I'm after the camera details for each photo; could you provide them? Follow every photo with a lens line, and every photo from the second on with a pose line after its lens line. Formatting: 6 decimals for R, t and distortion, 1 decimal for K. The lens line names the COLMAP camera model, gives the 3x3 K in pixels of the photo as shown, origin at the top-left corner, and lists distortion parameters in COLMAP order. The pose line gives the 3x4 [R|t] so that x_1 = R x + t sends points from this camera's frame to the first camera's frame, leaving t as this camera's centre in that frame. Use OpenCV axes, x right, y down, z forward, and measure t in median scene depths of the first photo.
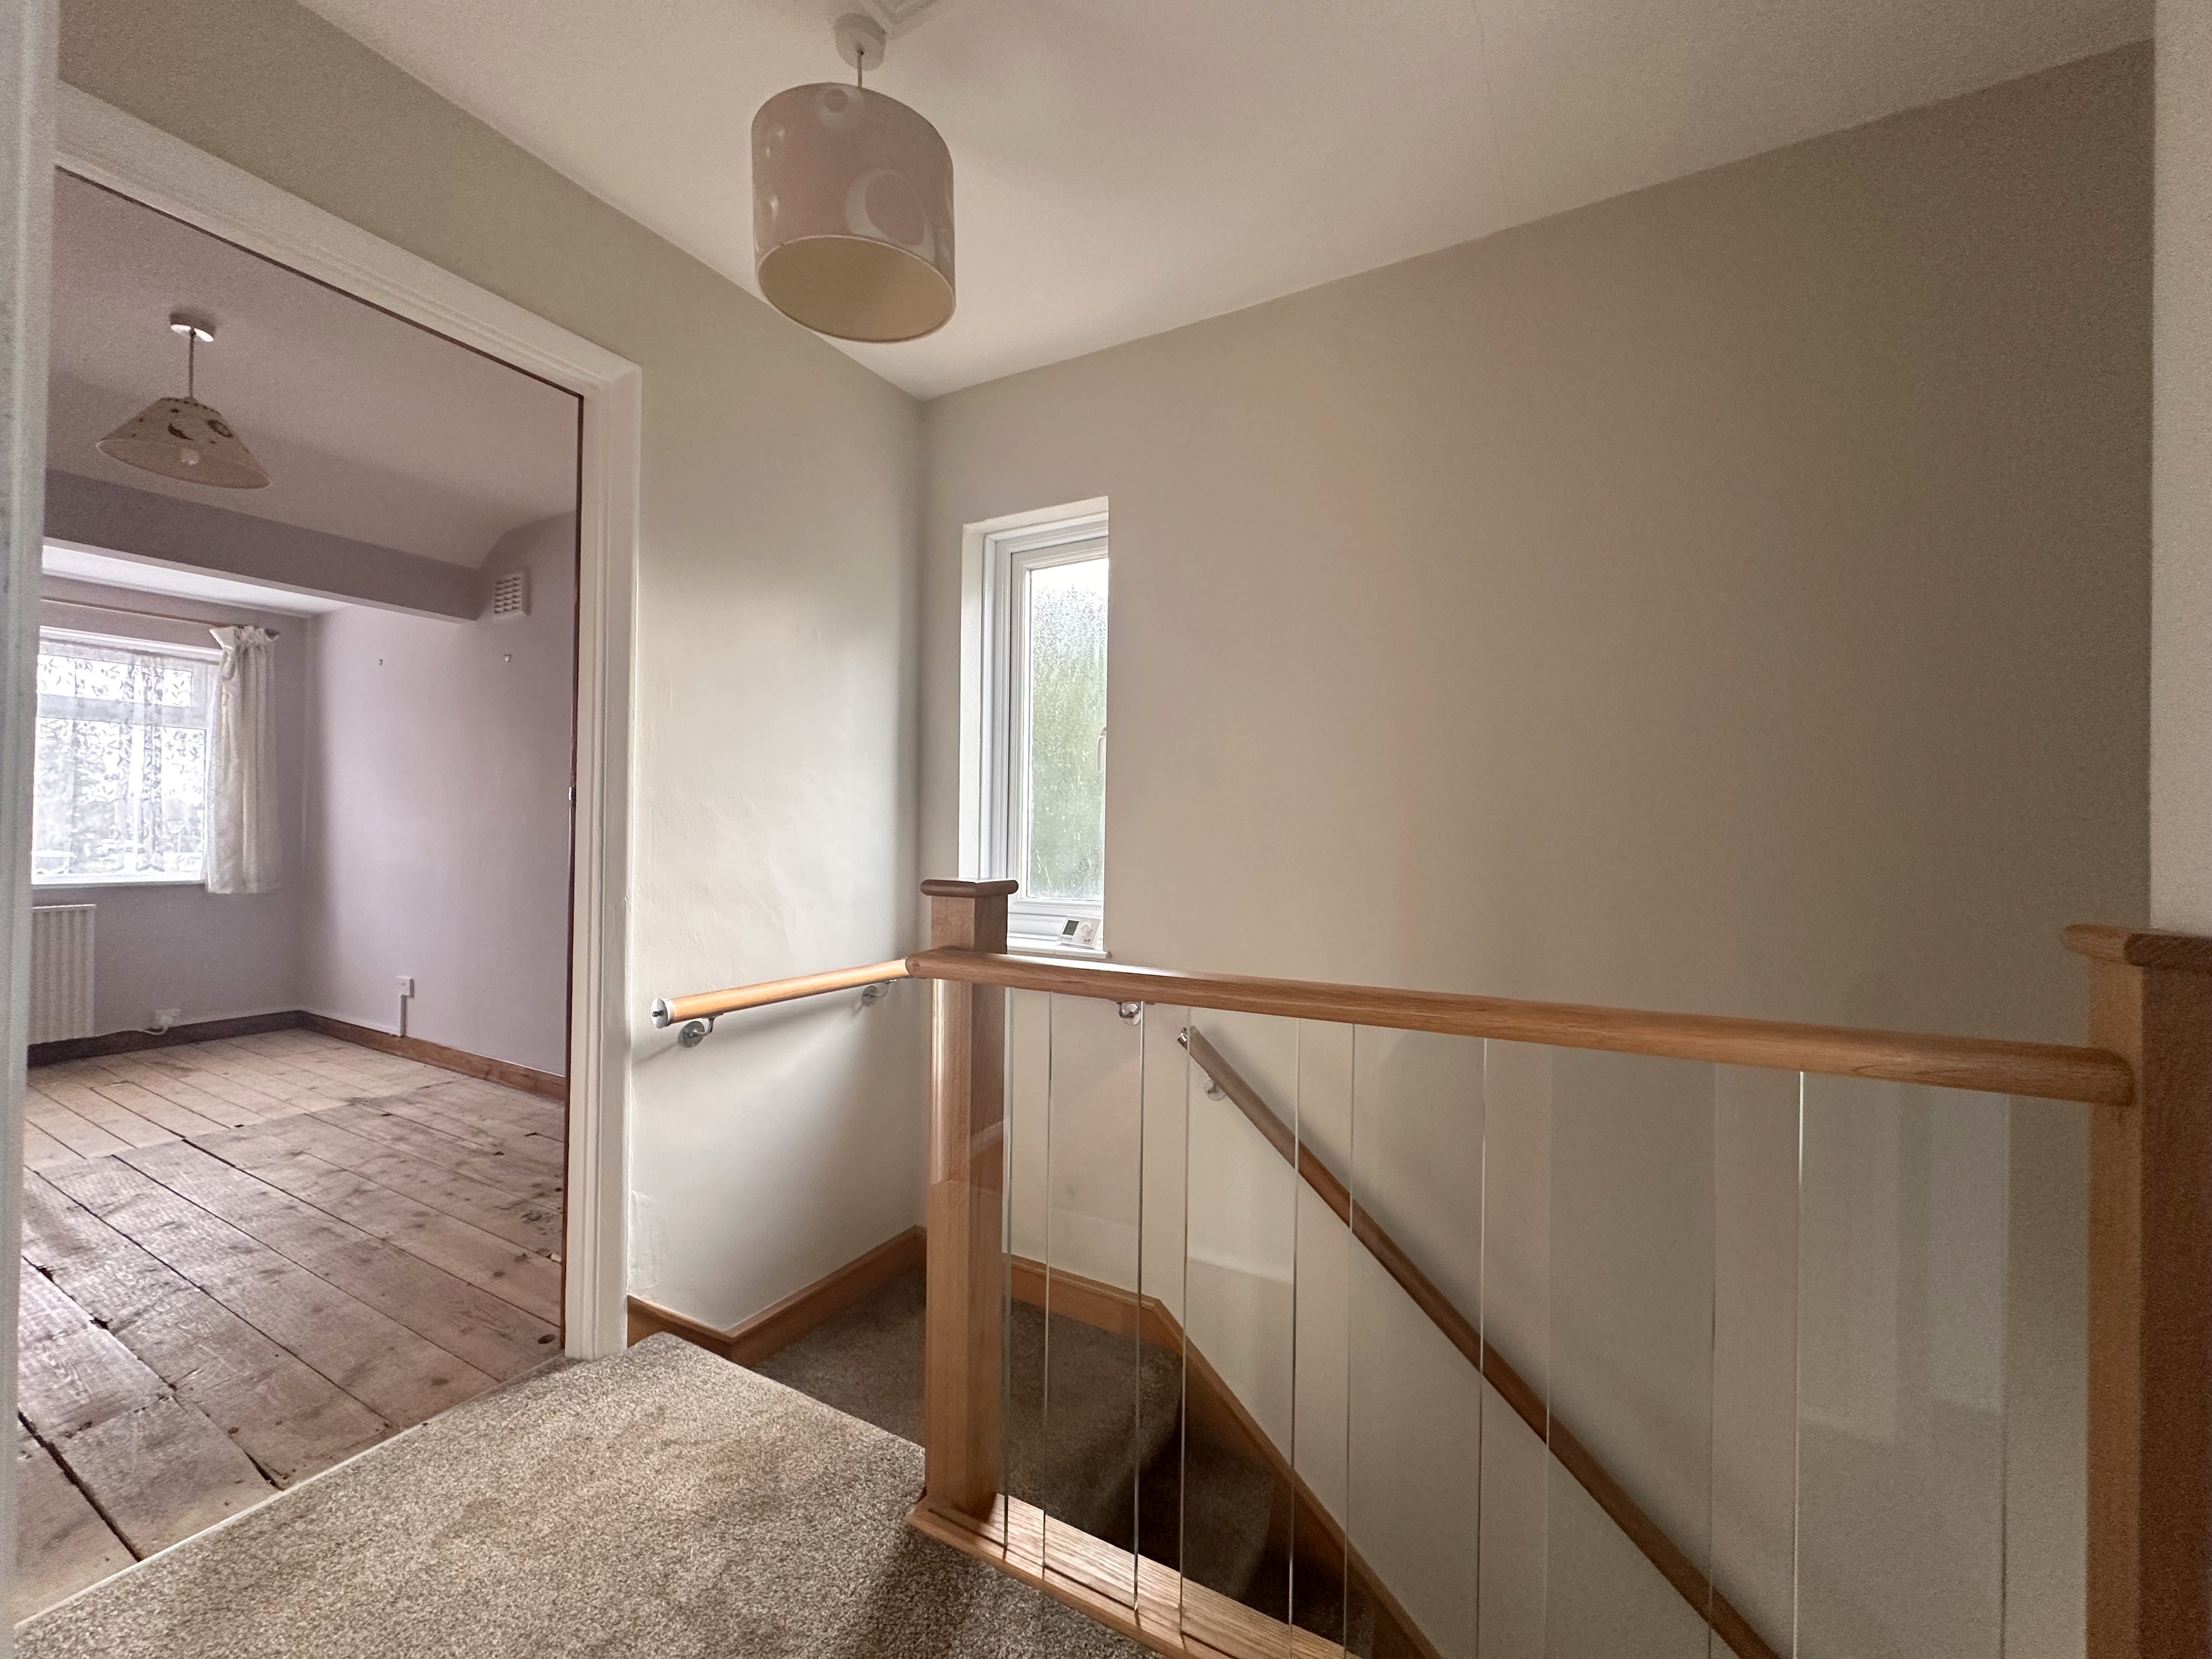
lens RADIAL K [[876.2, 0, 1106.8], [0, 876.2, 830.3], [0, 0, 1]] dist [-0.001045, -0.000988]
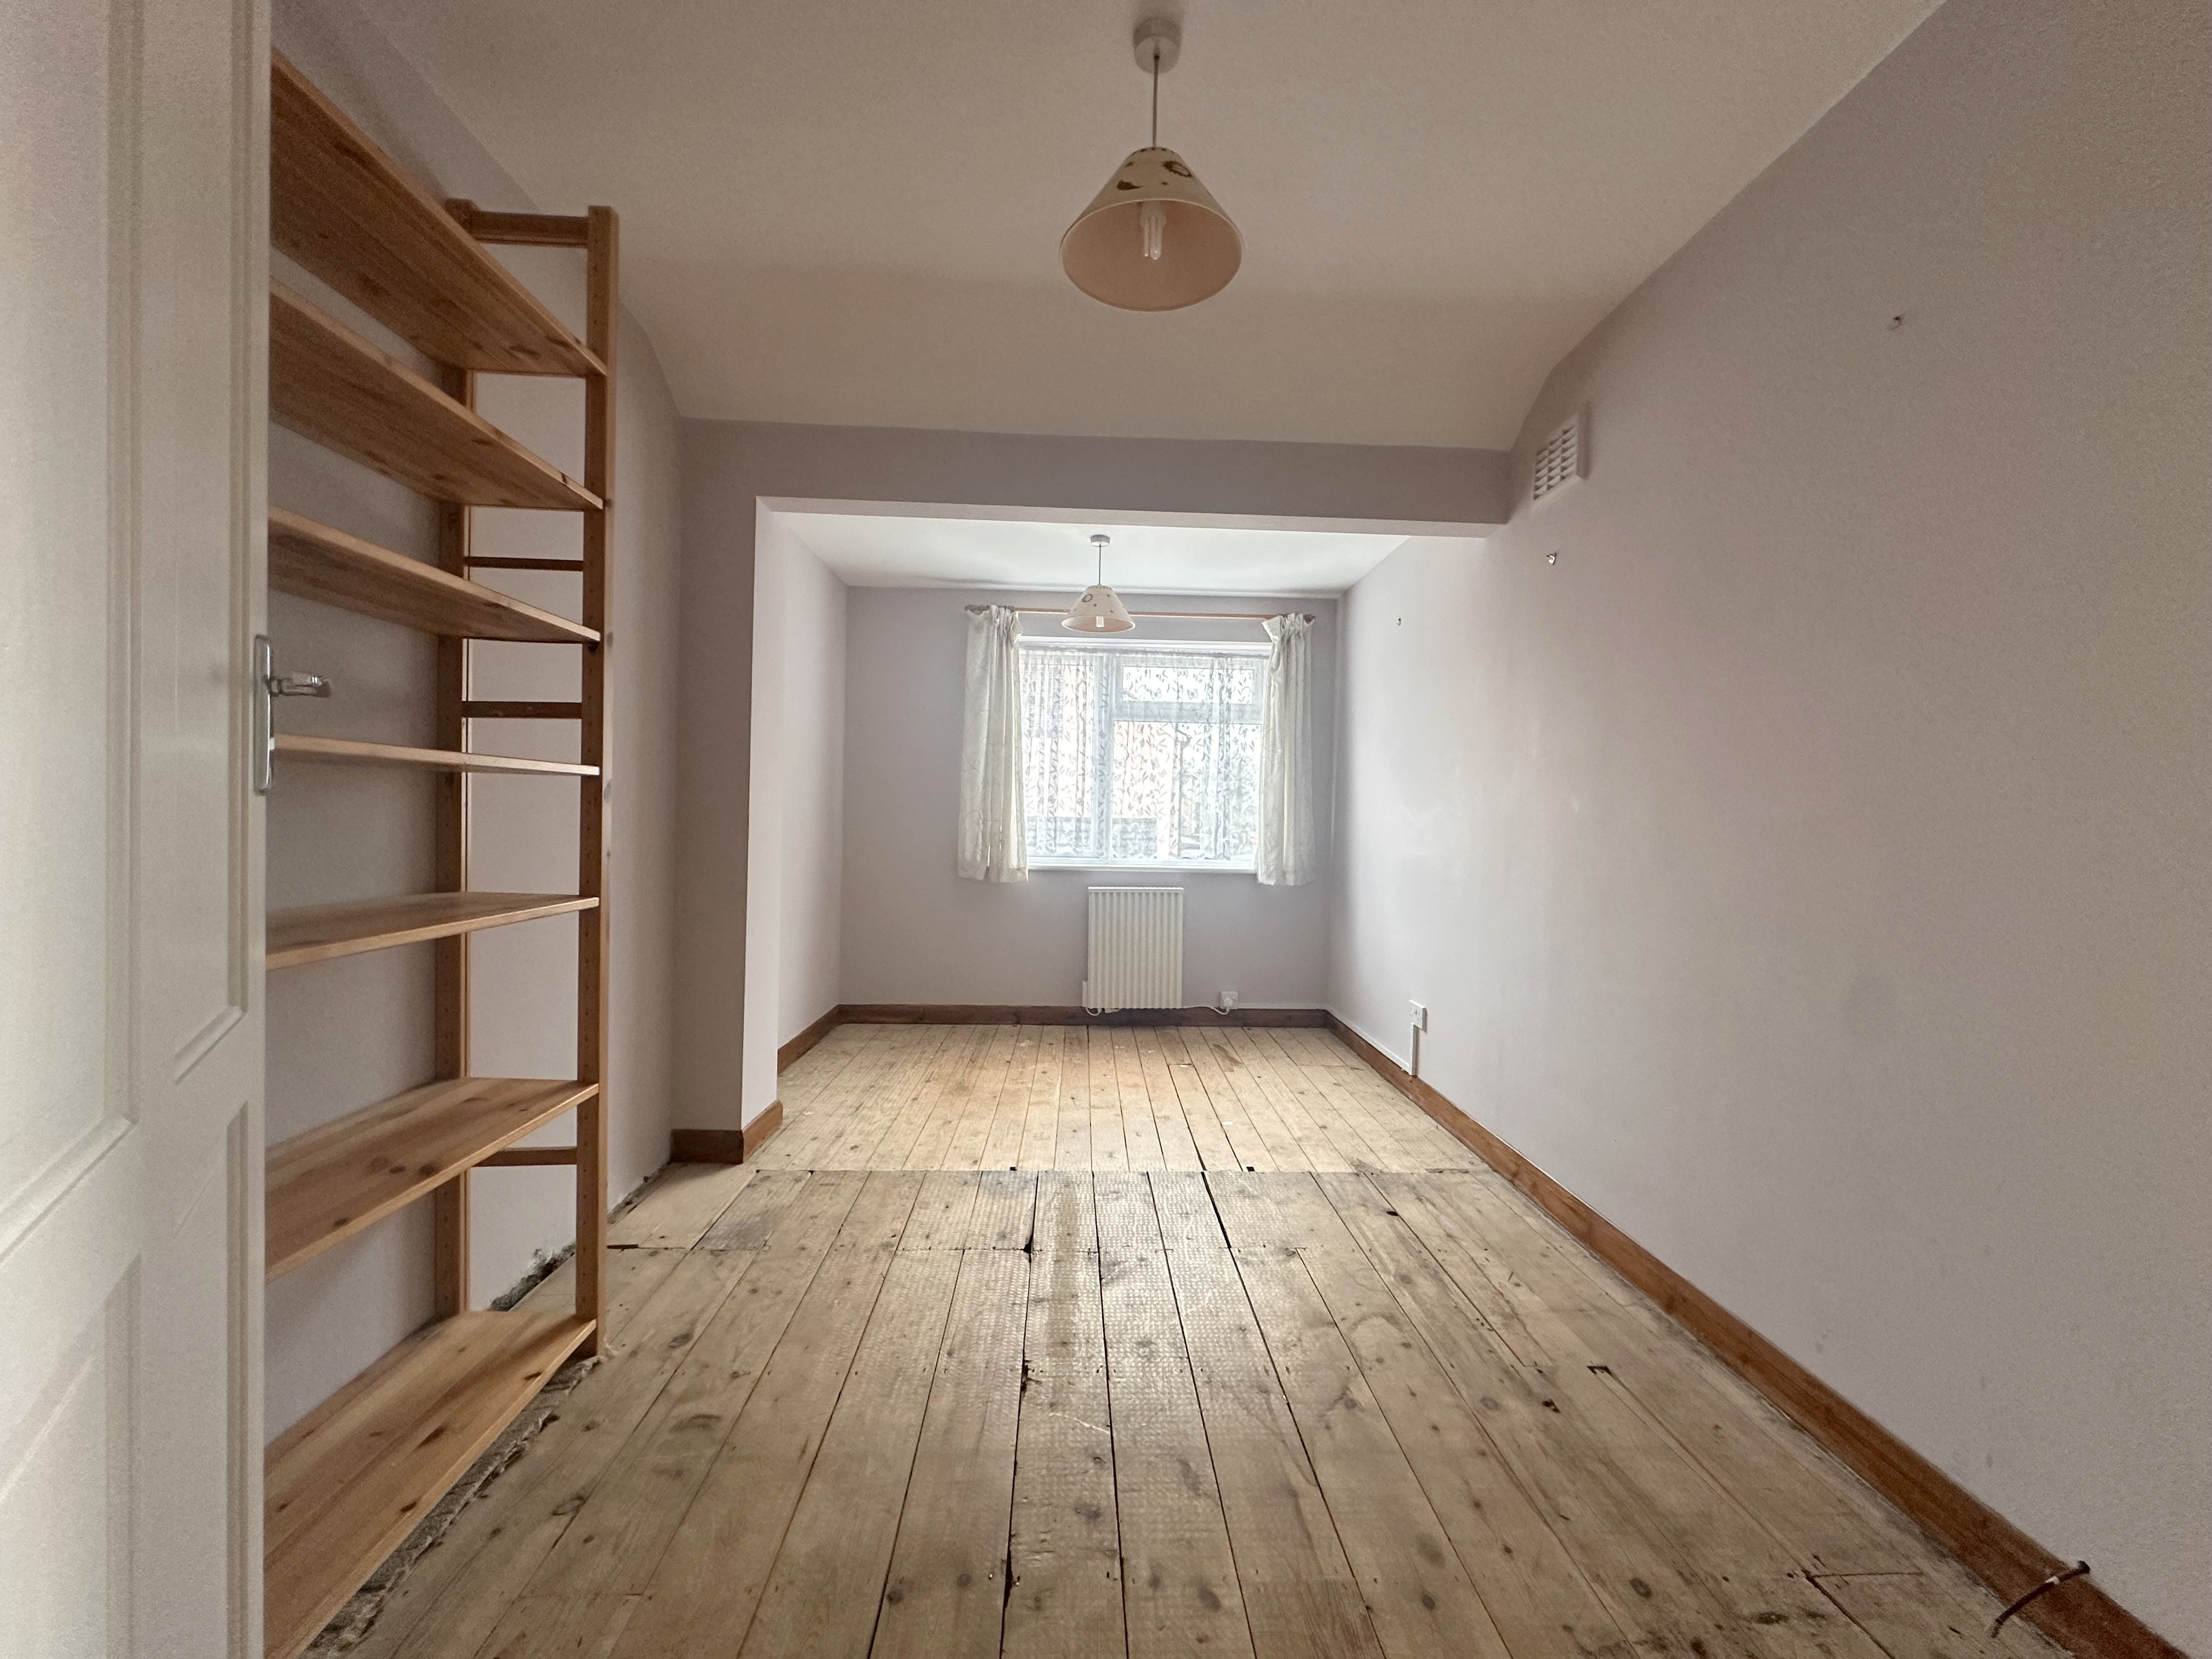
lens RADIAL K [[876.2, 0, 1104.2], [0, 876.2, 832.0], [0, 0, 1]] dist [-0.001045, -0.000988]
pose [[0.519157, 0.013152, -0.854578, -0.298520], [-0.010462, 0.999904, 0.009033, 0.006078], [0.854615, 0.004251, 0.519245, 0.377000]]
